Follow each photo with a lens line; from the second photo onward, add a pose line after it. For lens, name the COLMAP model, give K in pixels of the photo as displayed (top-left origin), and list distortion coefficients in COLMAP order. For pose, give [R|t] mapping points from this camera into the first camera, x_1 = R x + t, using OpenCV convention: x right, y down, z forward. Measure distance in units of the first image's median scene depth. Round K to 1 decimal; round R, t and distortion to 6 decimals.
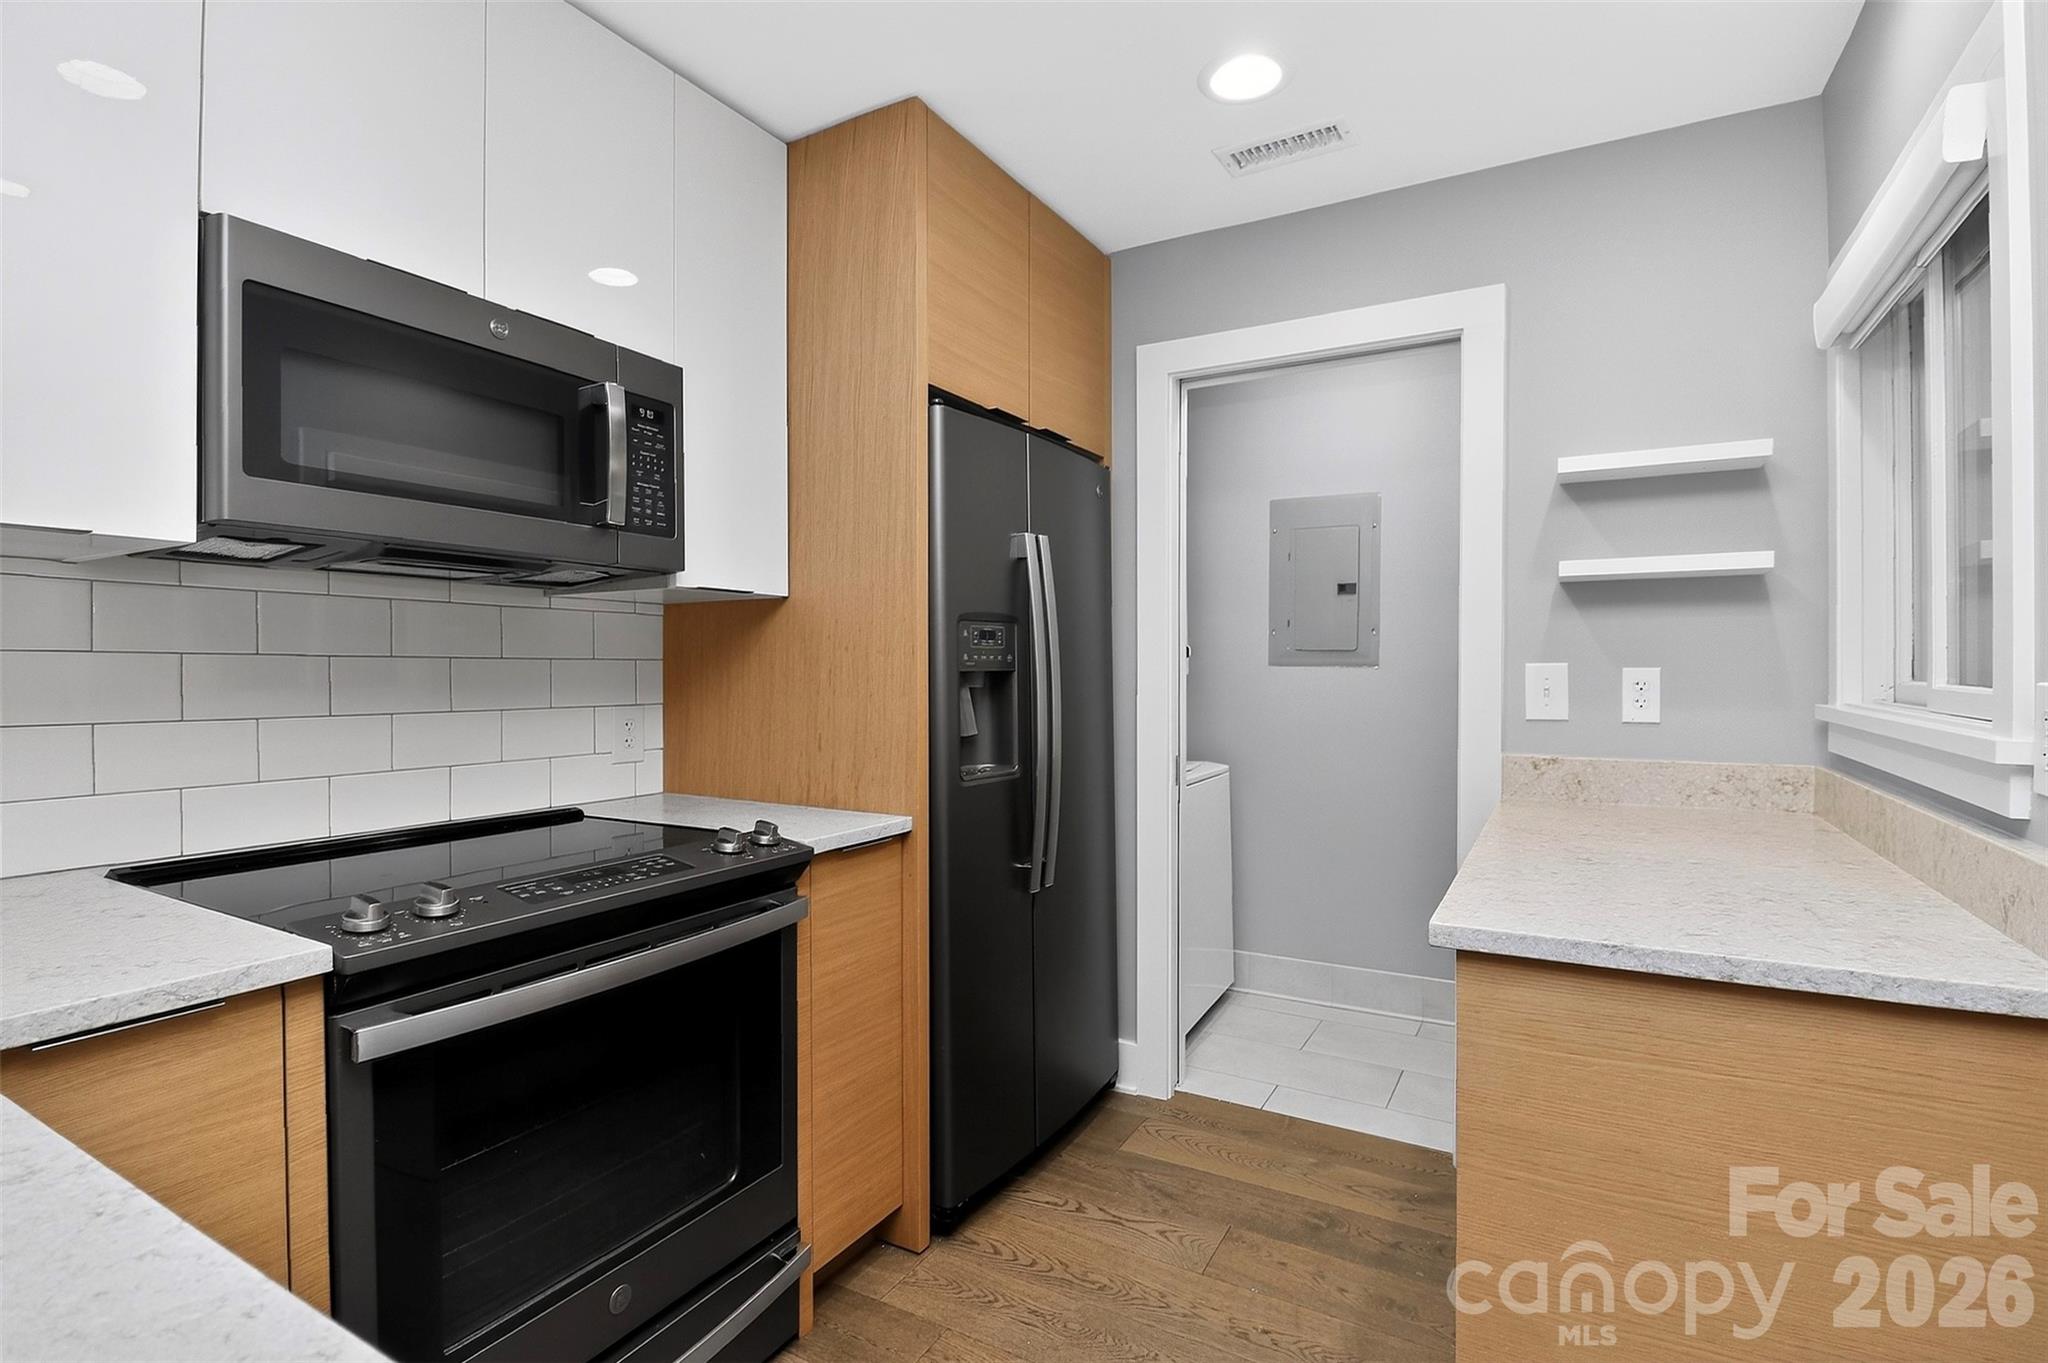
lens RADIAL K [[980.4, 0, 1019.6], [0, 980.4, 674.5], [0, 0, 1]] dist [0.009909, -0.014047]
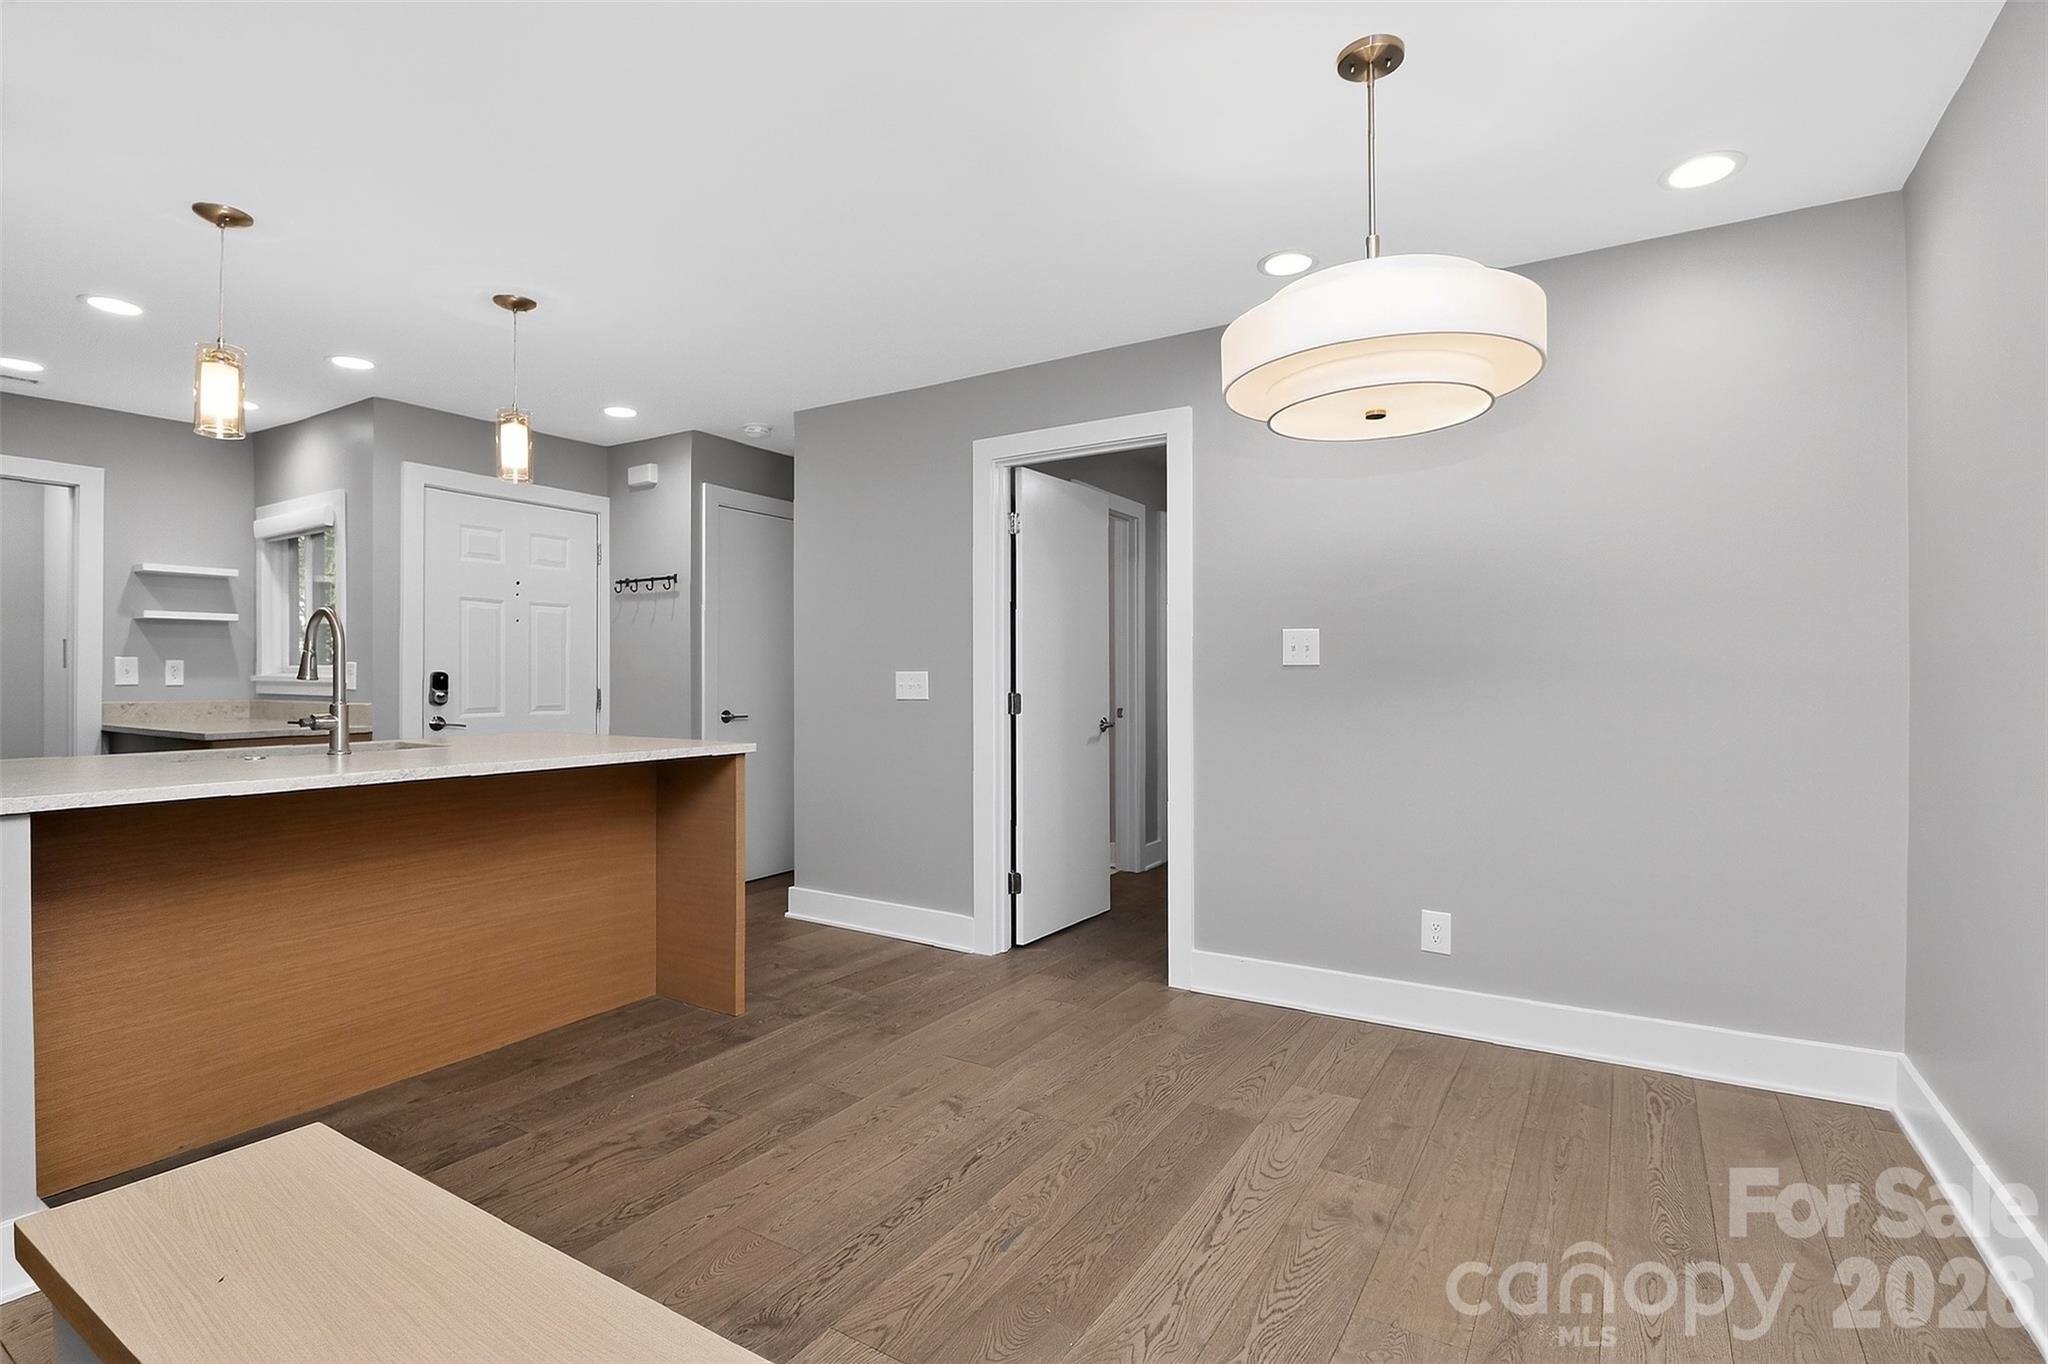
lens RADIAL K [[980.4, 0, 1019.6], [0, 980.4, 675.0], [0, 0, 1]] dist [0.009909, -0.014047]
pose [[0.049377, -0.001033, 0.998780, -1.436042], [0.007906, 0.999969, 0.000644, 0.038679], [-0.998749, 0.007864, 0.049384, -0.984472]]
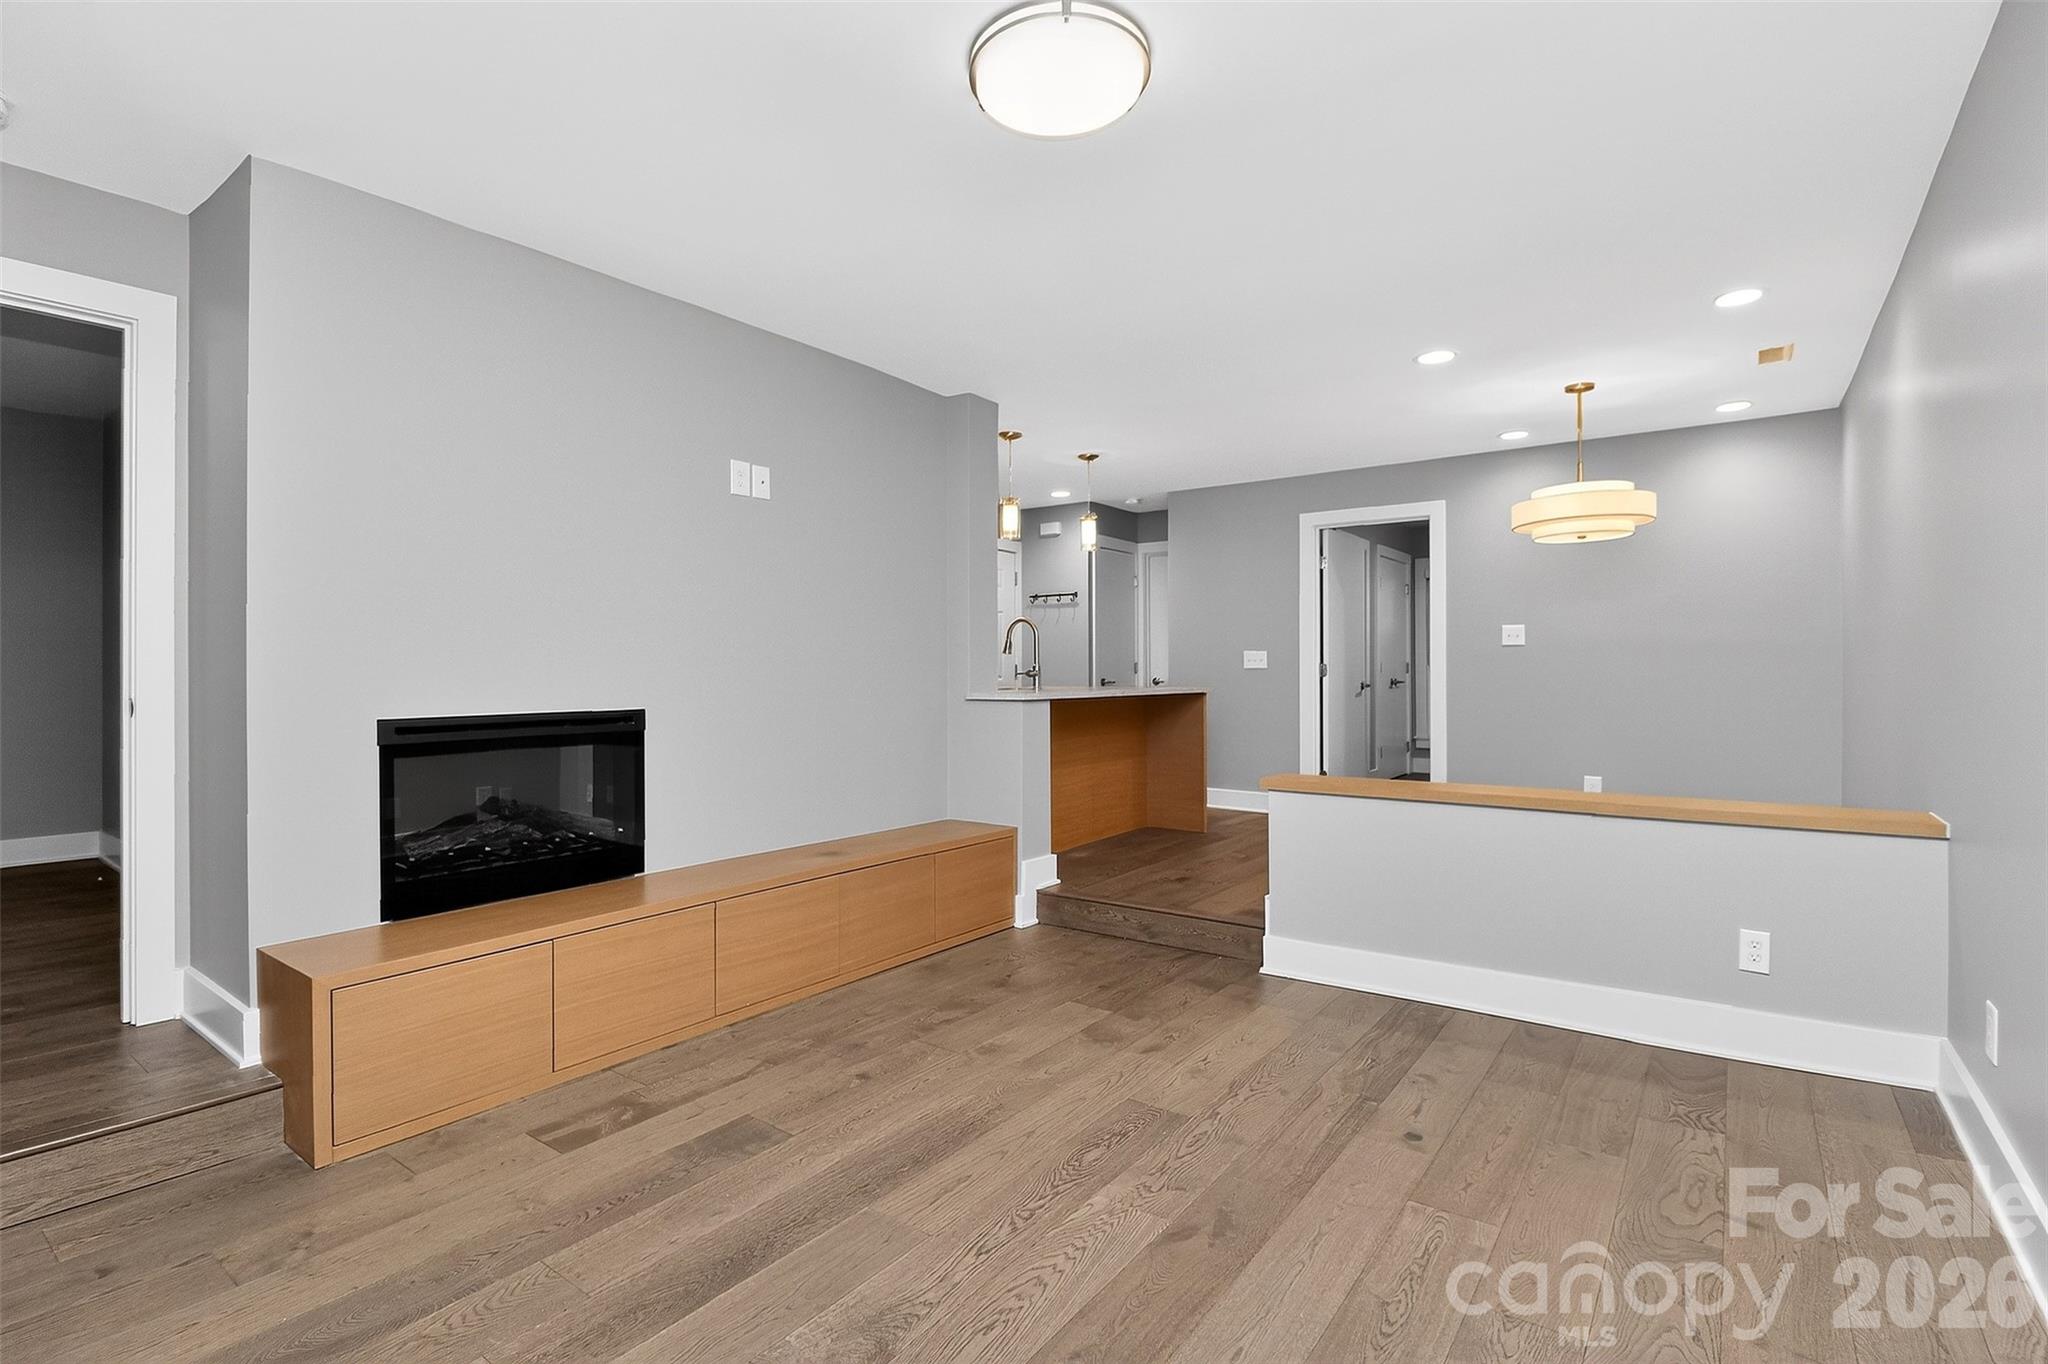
lens RADIAL K [[967.5, 0, 1014.1], [0, 967.5, 660.5], [0, 0, 1]] dist [-0.000070, -0.027947]
pose [[0.101159, 0.011569, 0.994803, -2.544946], [0.008592, 0.999885, -0.012502, 0.085732], [-0.994833, 0.009812, 0.101048, -0.331758]]
